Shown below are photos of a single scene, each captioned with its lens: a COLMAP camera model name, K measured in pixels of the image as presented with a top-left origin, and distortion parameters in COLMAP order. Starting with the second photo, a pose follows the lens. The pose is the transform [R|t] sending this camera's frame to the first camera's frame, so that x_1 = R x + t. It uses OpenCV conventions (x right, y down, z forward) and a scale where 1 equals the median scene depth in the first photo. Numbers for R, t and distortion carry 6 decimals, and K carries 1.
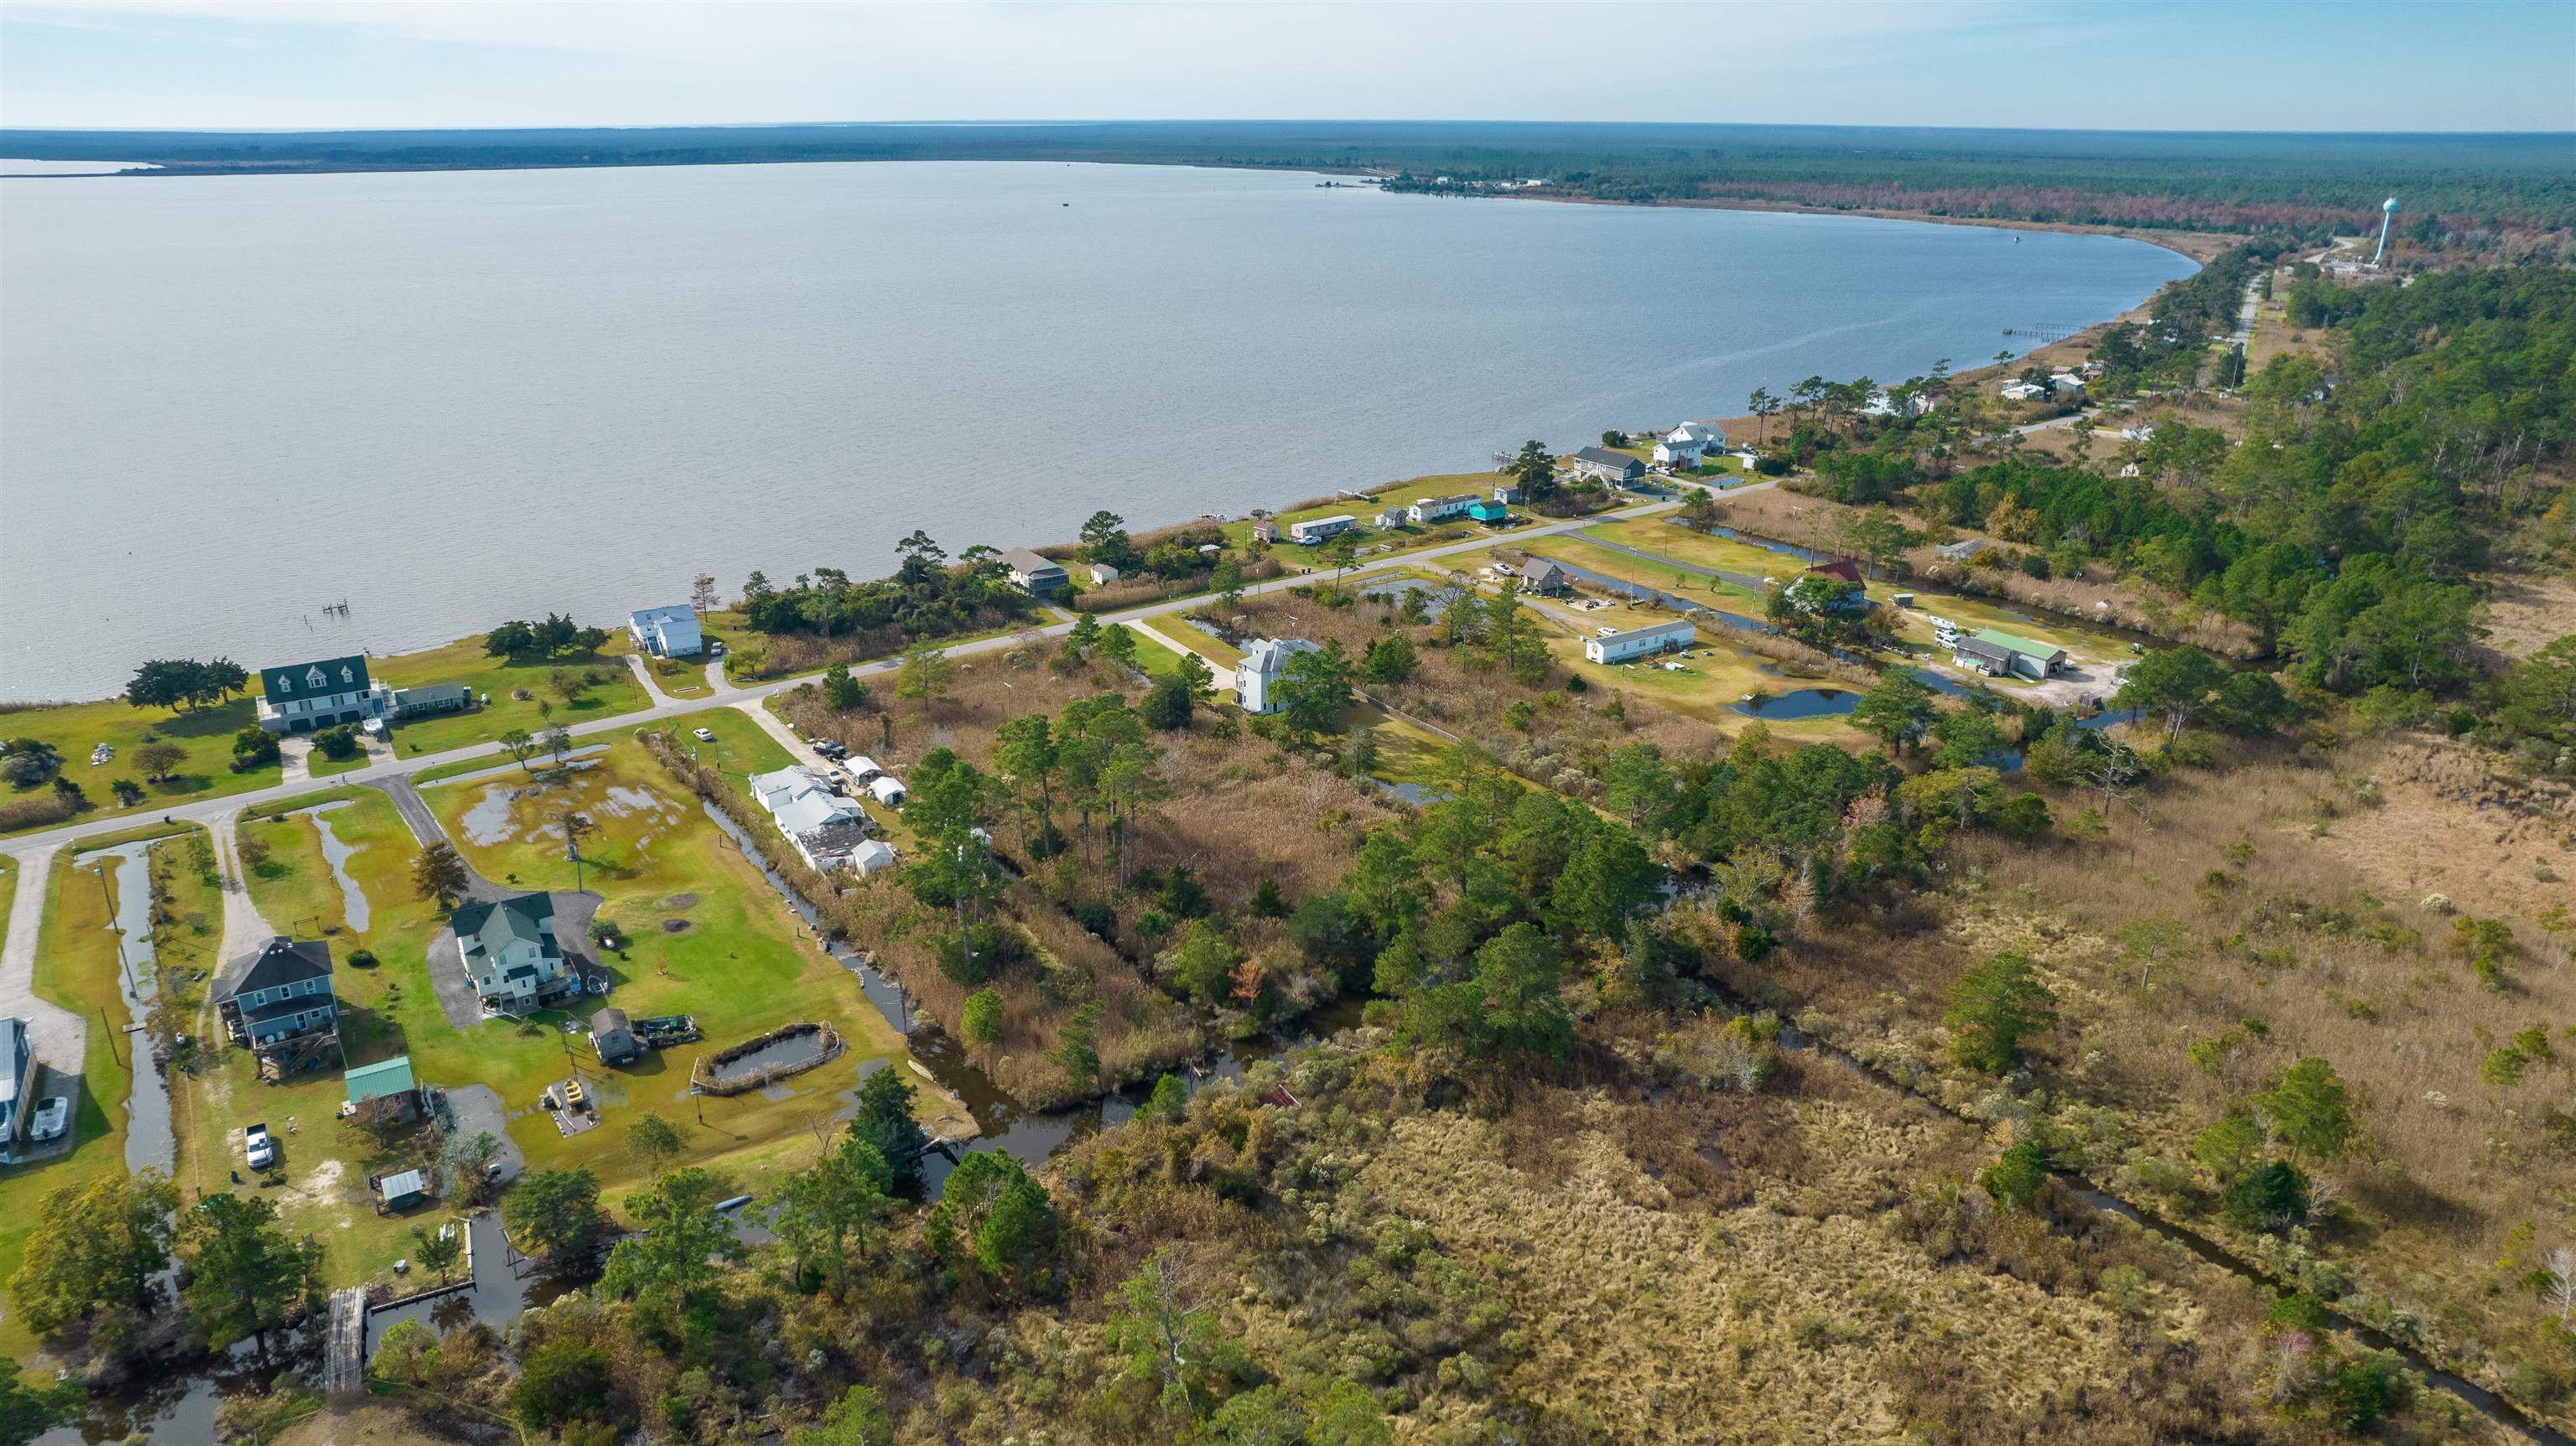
lens RADIAL K [[1714.3, 0, 1269.6], [0, 1714.3, 745.3], [0, 0, 1]] dist [-0.057472, 0.041044]
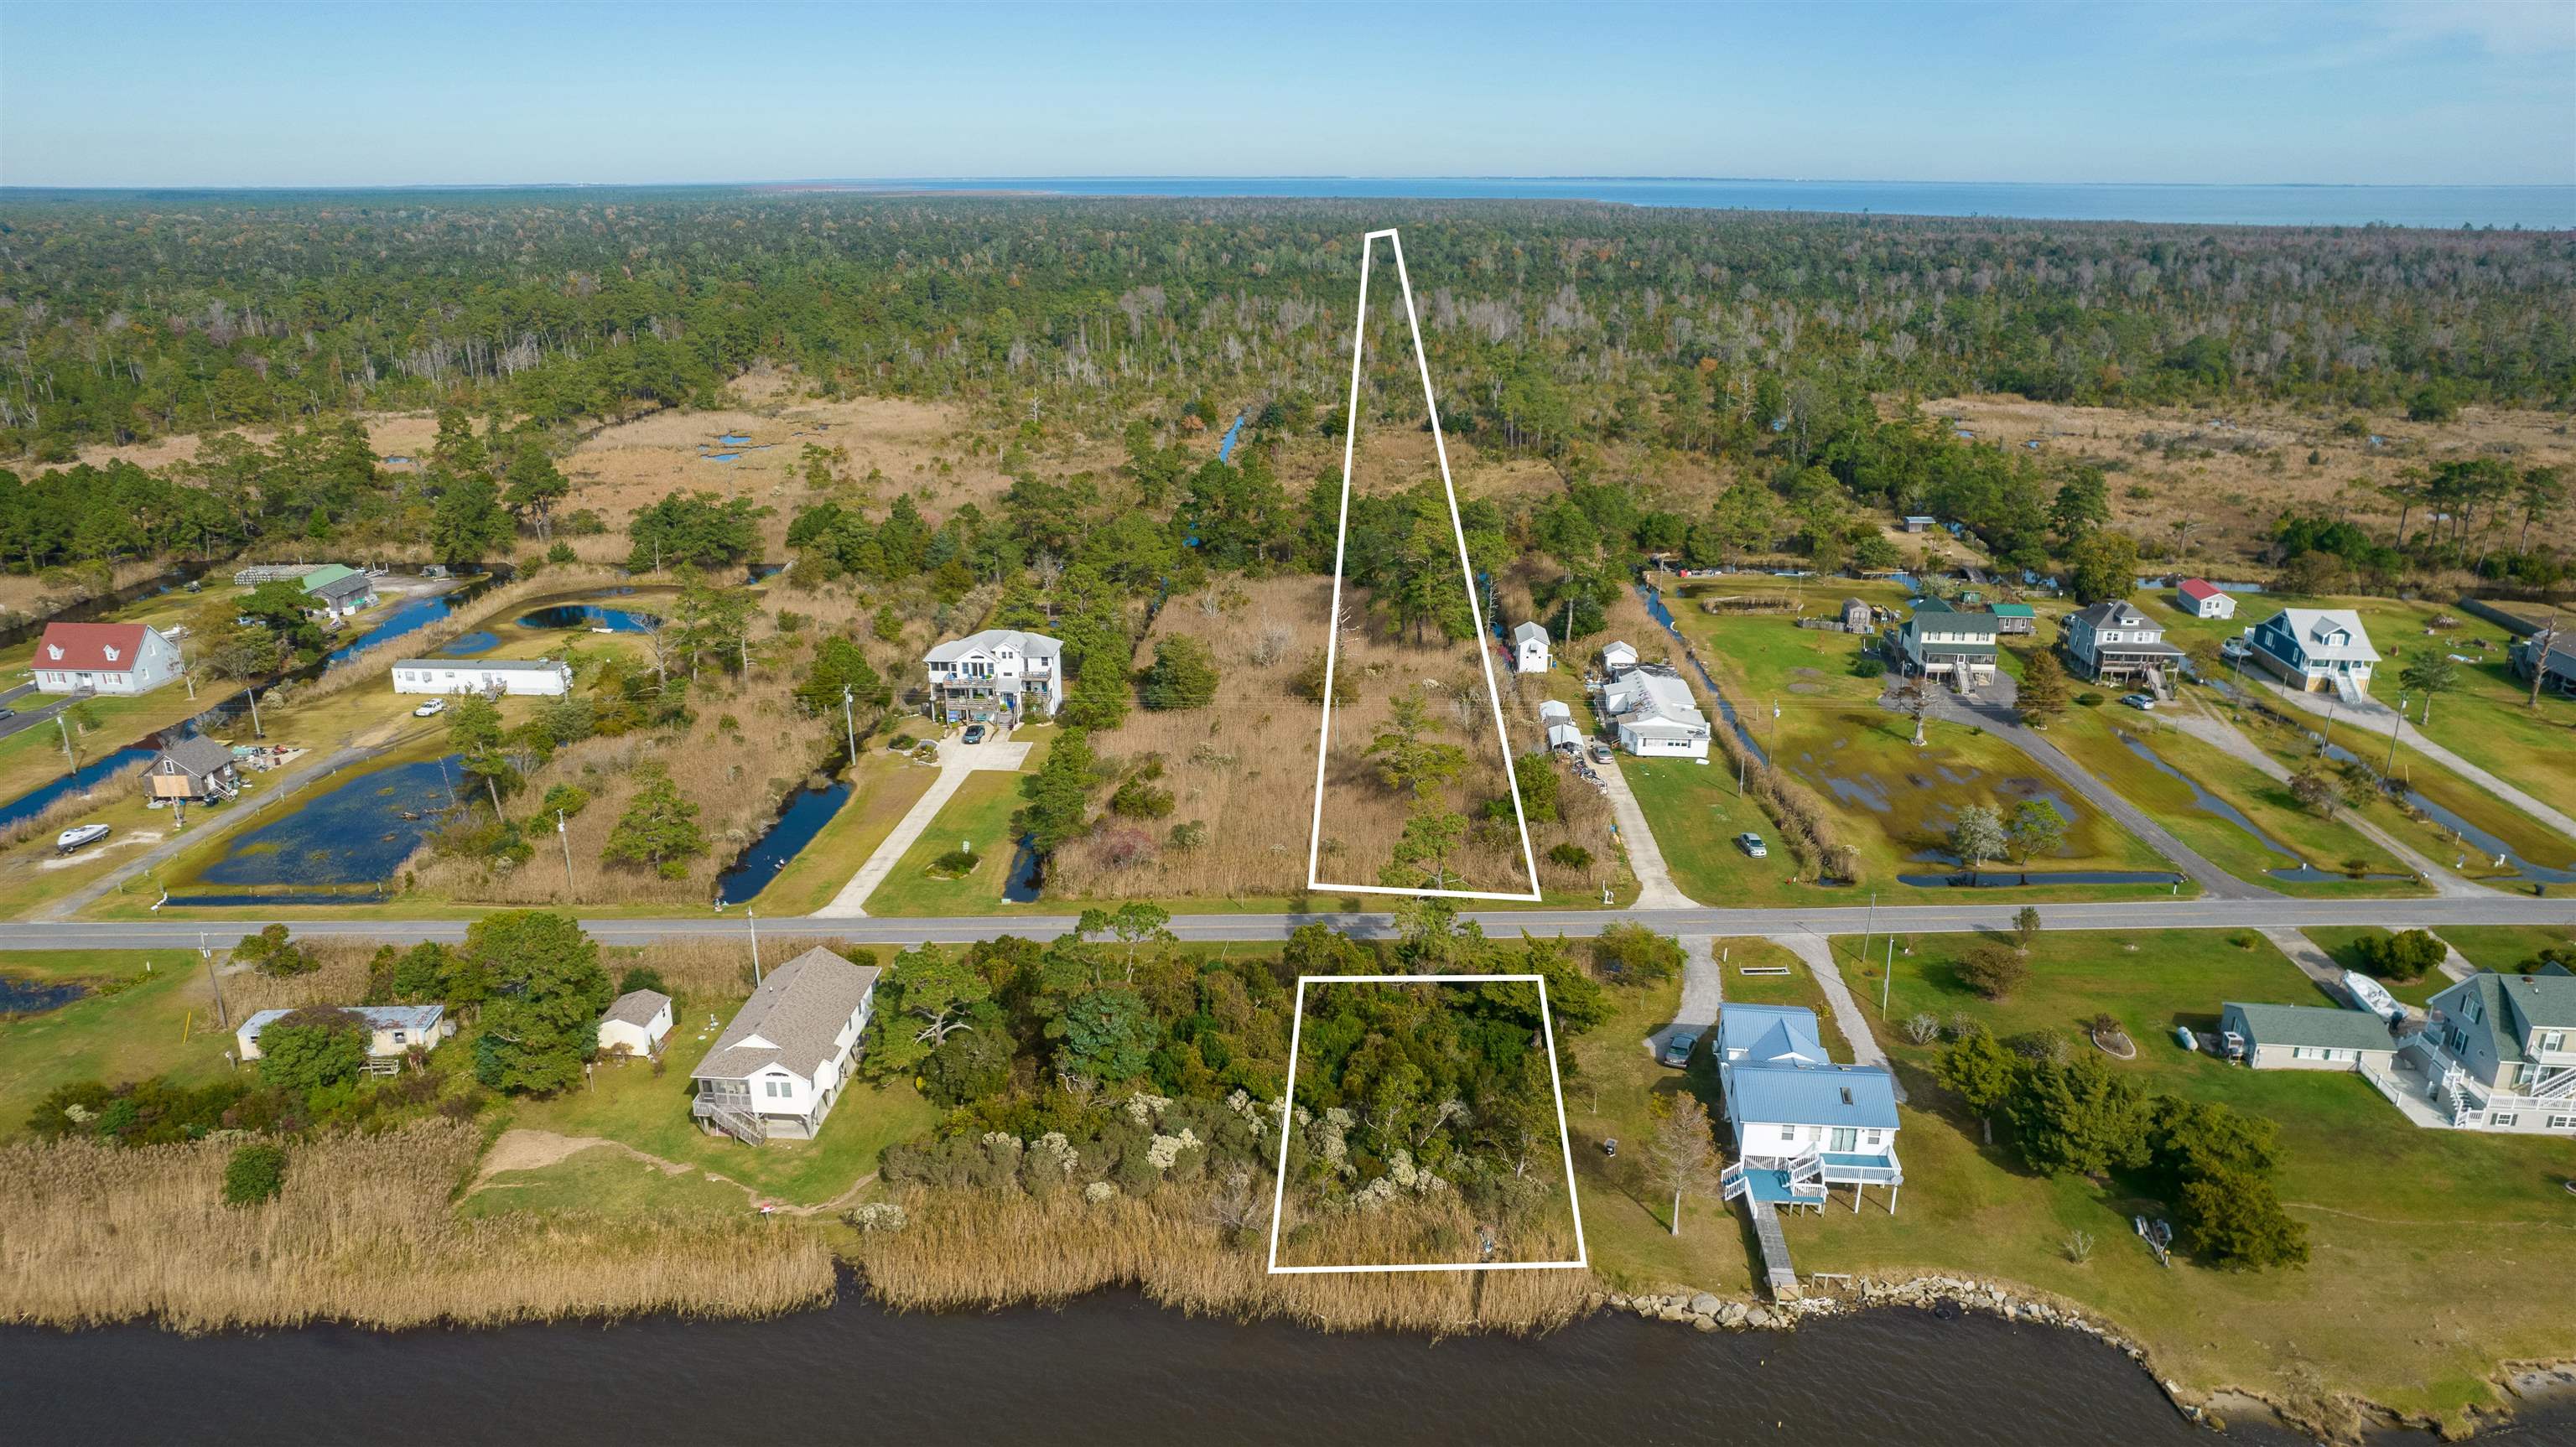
lens RADIAL K [[1714.4, 0, 1267.8], [0, 1714.4, 721.1], [0, 0, 1]] dist [-0.057472, 0.041044]
pose [[-0.816854, -0.177289, 0.548924, -0.482931], [0.203980, 0.801342, 0.562356, -0.403432], [-0.539576, 0.571332, -0.618416, 1.342602]]
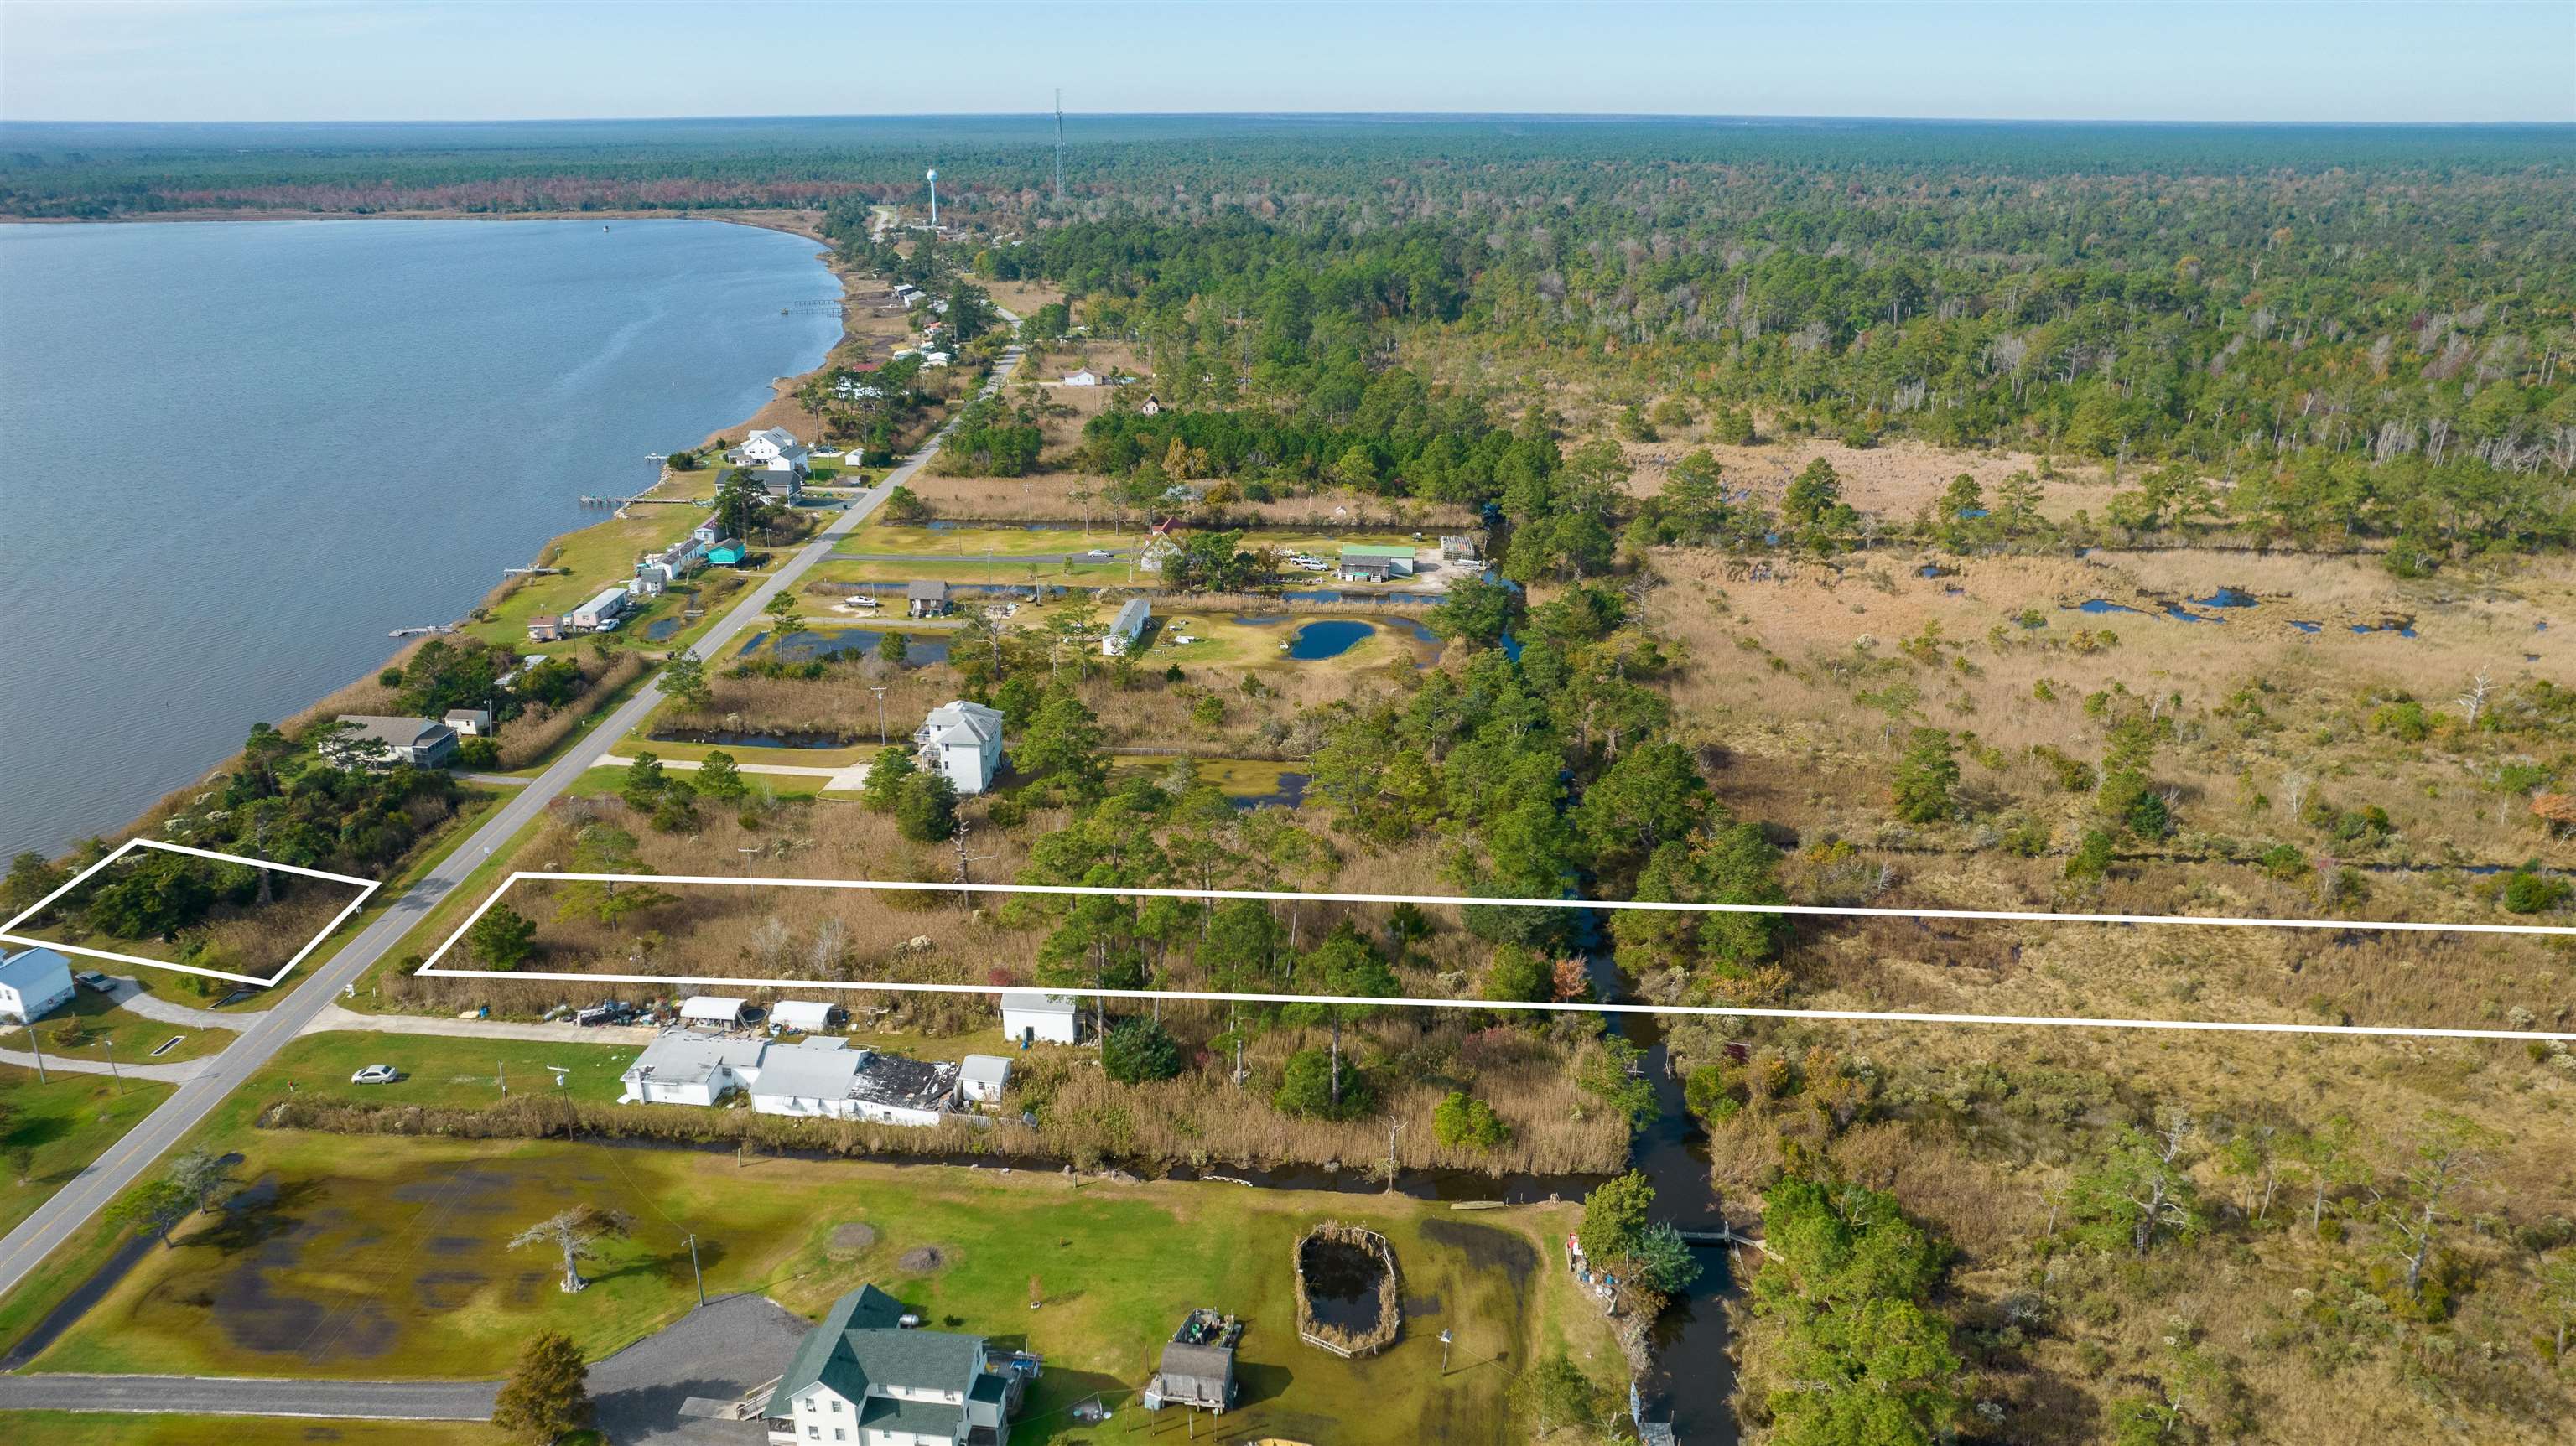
lens RADIAL K [[1714.3, 0, 1291.6], [0, 1714.3, 726.7], [0, 0, 1]] dist [-0.057472, 0.041044]
pose [[0.620689, -0.271654, 0.735492, -0.505220], [0.275275, 0.953847, 0.119997, -0.104333], [-0.734145, 0.127982, 0.666822, 0.275871]]
